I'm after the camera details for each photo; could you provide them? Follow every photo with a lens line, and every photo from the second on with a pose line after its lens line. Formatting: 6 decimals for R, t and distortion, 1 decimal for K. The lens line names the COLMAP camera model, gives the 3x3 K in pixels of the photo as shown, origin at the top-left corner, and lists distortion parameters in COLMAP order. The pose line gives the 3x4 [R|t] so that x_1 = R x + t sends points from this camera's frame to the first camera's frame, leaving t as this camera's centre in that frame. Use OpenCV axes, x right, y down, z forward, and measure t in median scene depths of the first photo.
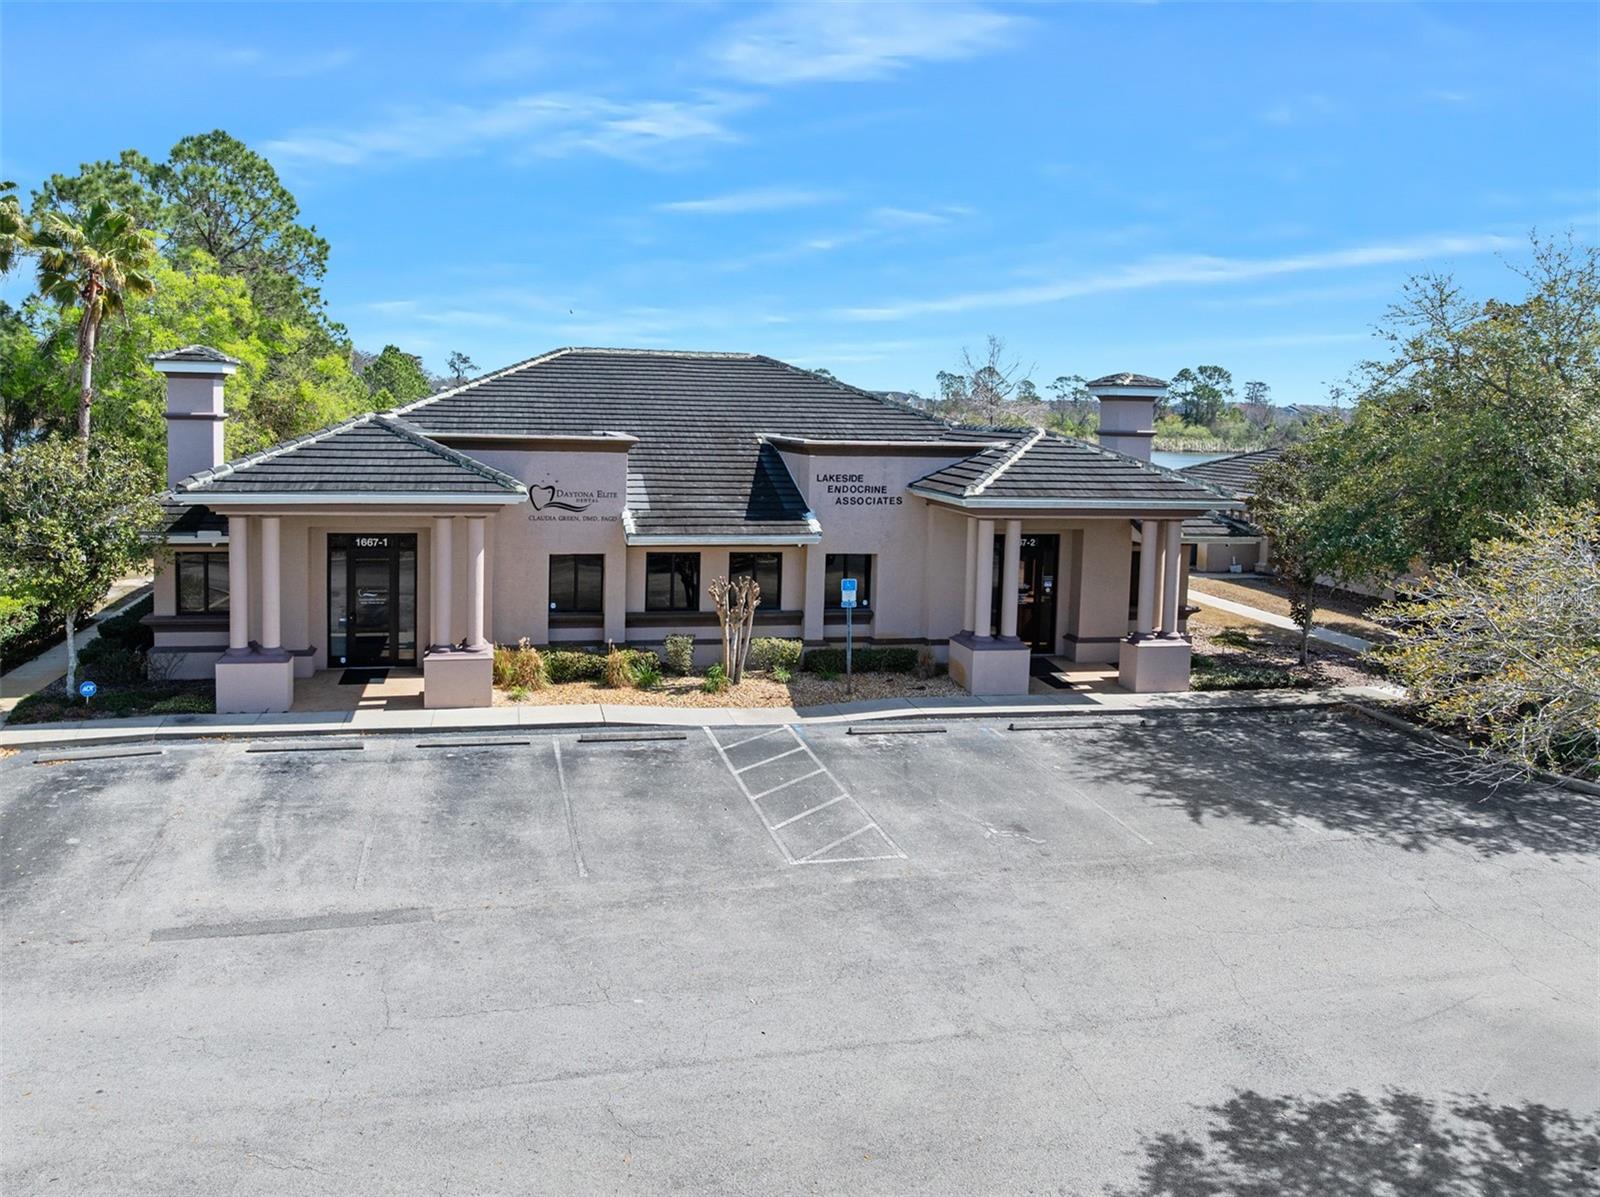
lens RADIAL K [[1139.0, 0, 786.3], [0, 1139.0, 537.8], [0, 0, 1]] dist [-0.035913, -0.002614]
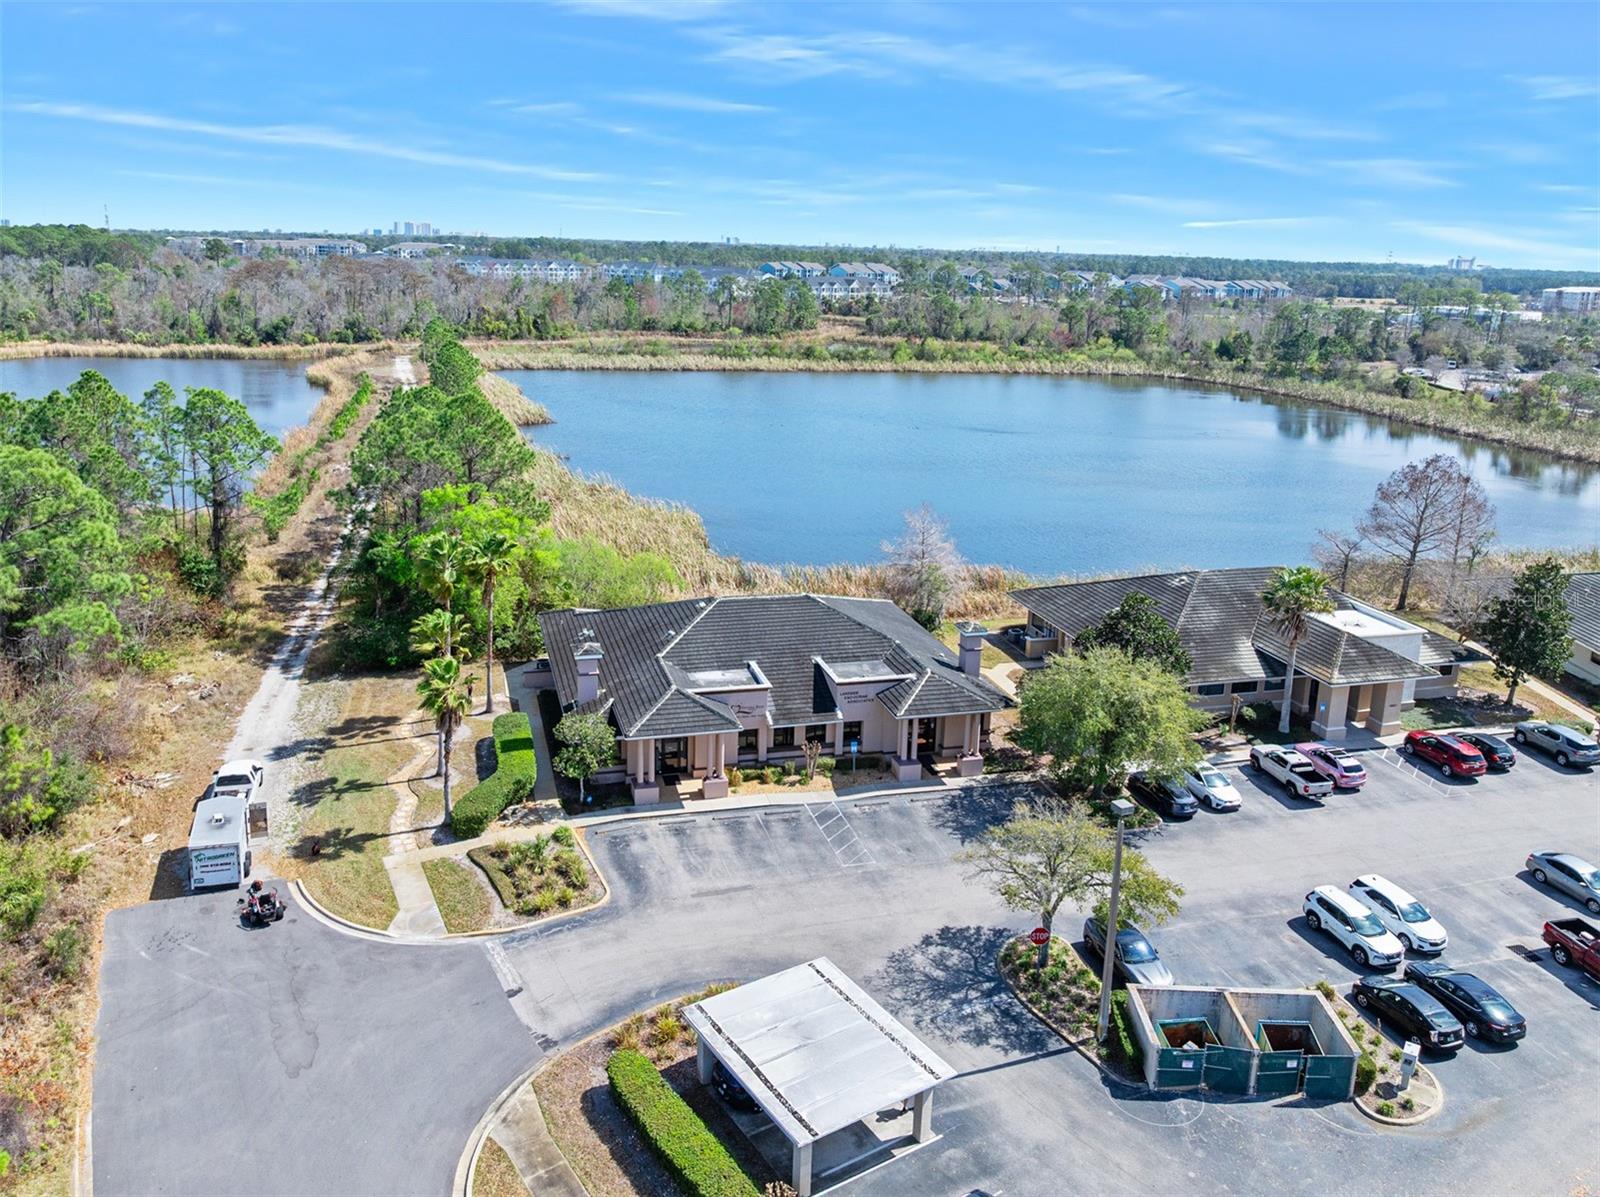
lens RADIAL K [[1130.2, 0, 805.4], [0, 1130.2, 557.9], [0, 0, 1]] dist [-0.030808, -0.005970]
pose [[0.998848, -0.013174, 0.046144, -0.183991], [0.005597, 0.987000, 0.160621, -0.855367], [-0.047660, -0.160178, 0.985937, -1.615198]]
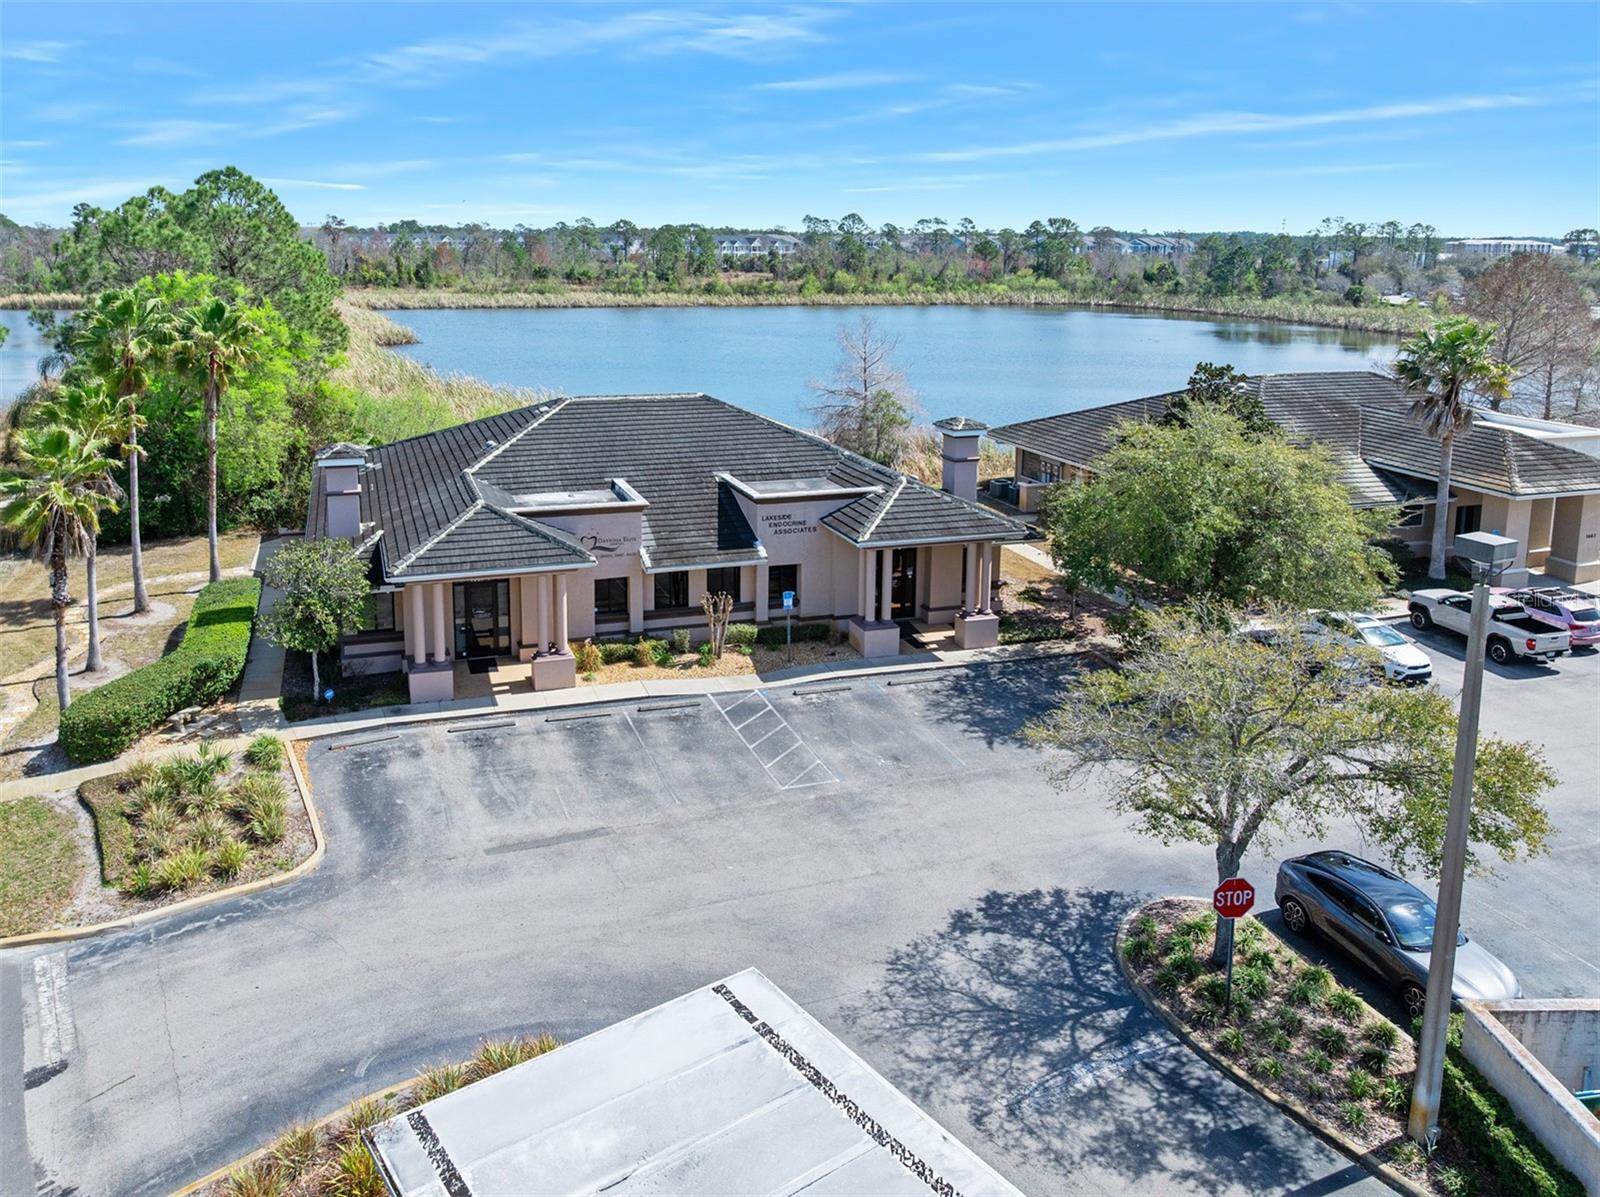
lens RADIAL K [[1128.9, 0, 748.7], [0, 1128.9, 453.2], [0, 0, 1]] dist [-0.028480, -0.004462]
pose [[0.996191, -0.034448, 0.080101, -0.125862], [0.028092, 0.996465, 0.079172, -0.298757], [-0.082545, -0.076620, 0.993638, -0.589232]]
